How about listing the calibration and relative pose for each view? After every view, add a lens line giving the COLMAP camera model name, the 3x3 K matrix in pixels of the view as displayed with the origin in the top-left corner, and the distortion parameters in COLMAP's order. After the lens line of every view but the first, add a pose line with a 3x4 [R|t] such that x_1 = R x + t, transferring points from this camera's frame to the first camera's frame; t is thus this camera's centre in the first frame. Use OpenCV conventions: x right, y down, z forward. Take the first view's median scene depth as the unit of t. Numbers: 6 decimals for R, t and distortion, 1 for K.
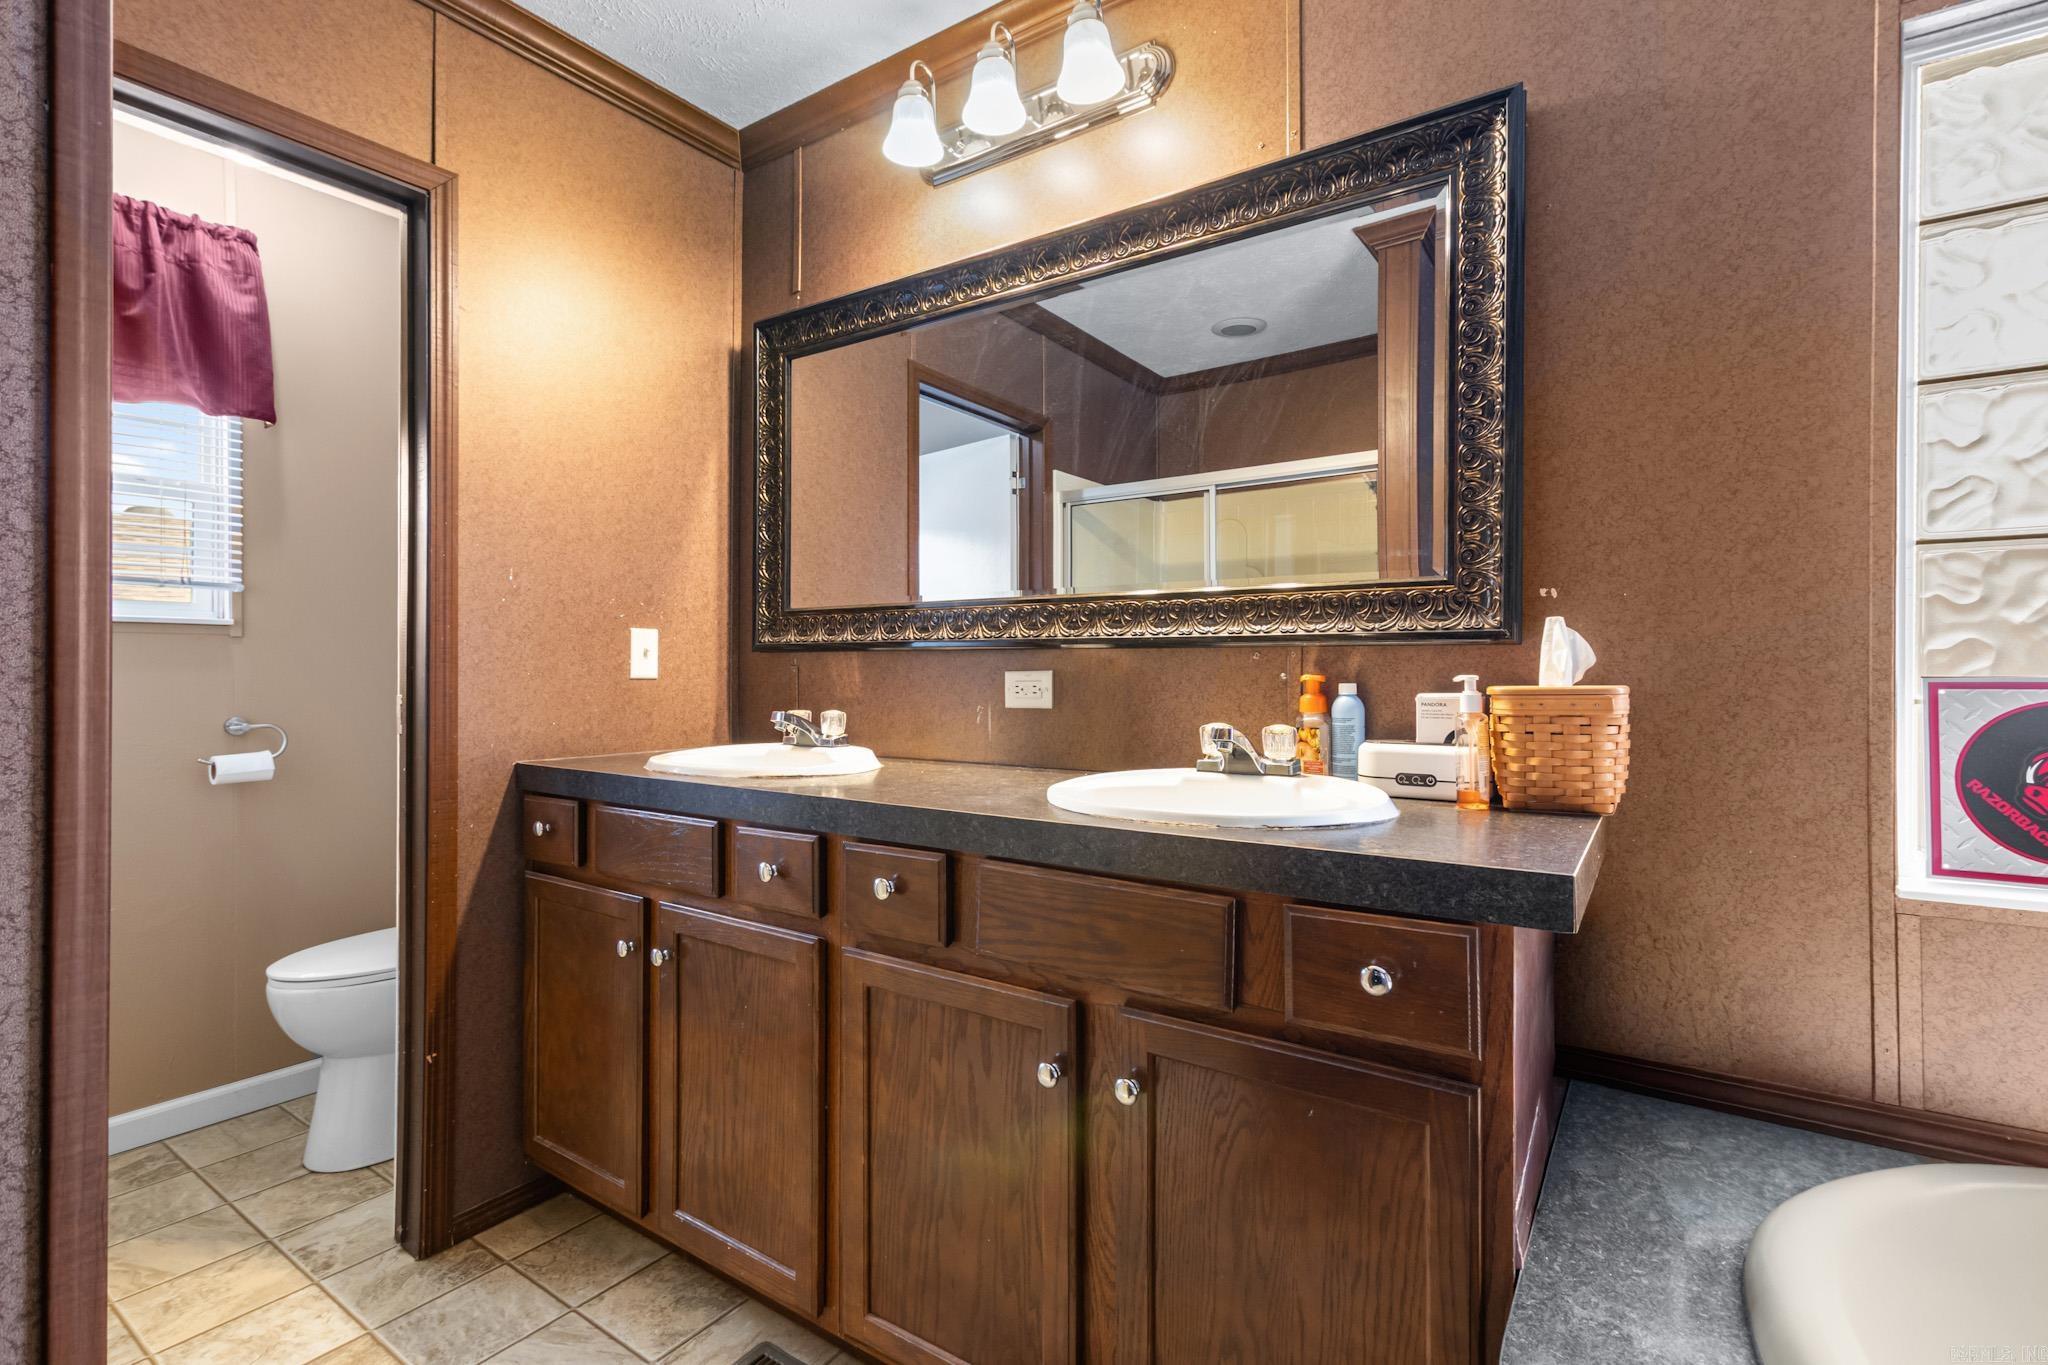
lens RADIAL K [[925.8, 0, 1055.4], [0, 925.8, 681.6], [0, 0, 1]] dist [0.004168, 0.000095]
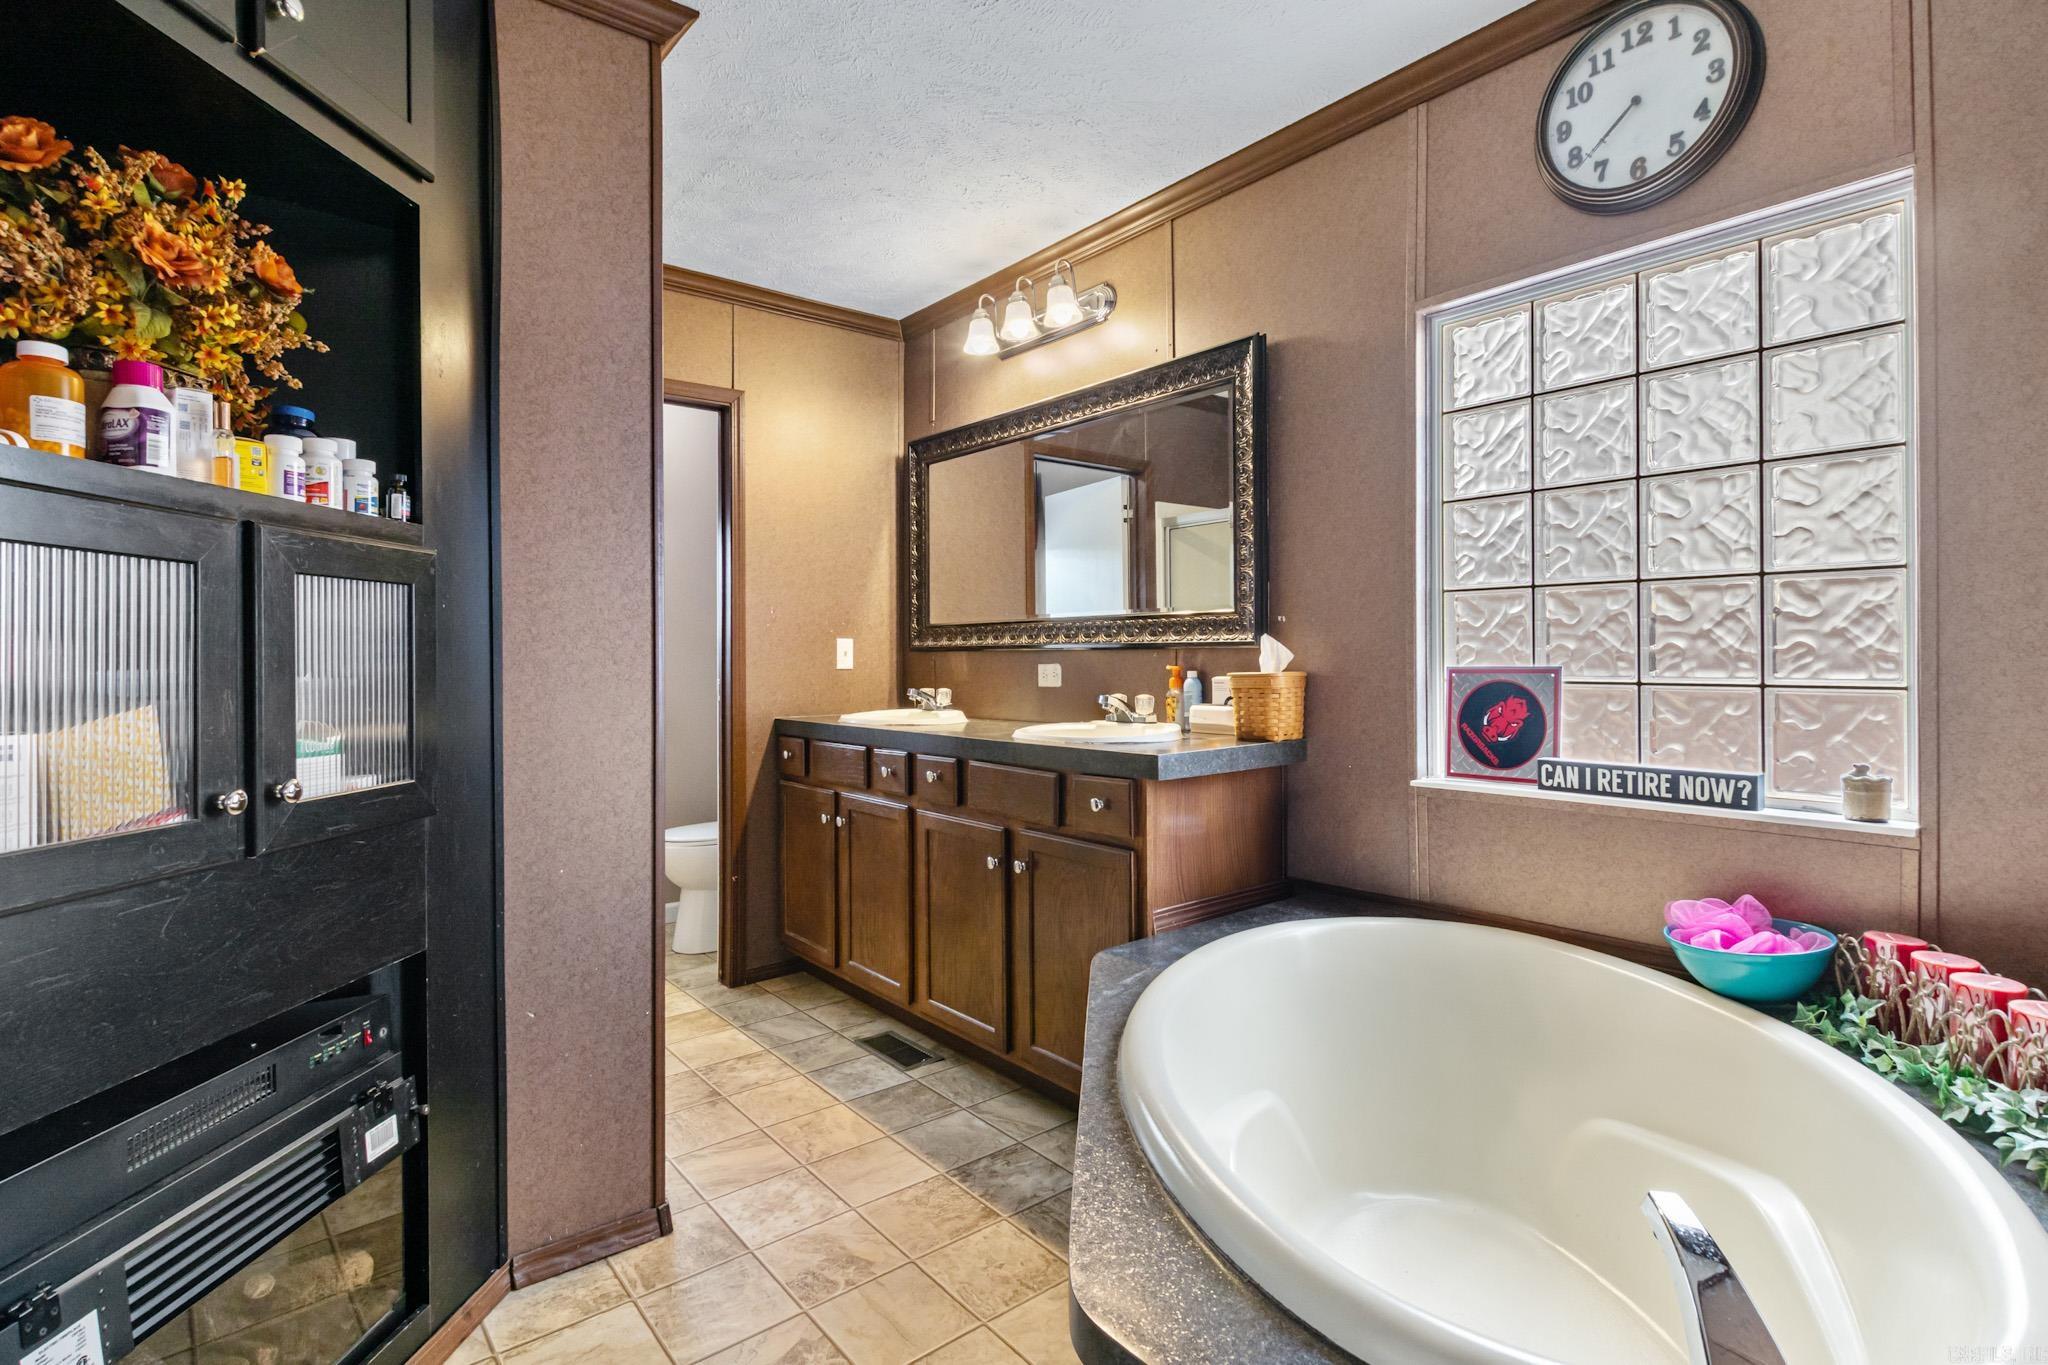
lens RADIAL K [[974.0, 0, 997.5], [0, 974.0, 674.7], [0, 0, 1]] dist [-0.000179, -0.000040]
pose [[0.946478, -0.002542, -0.322760, 0.410052], [0.004673, 0.999972, 0.005825, -0.002733], [0.322736, -0.007021, 0.946463, -0.604676]]
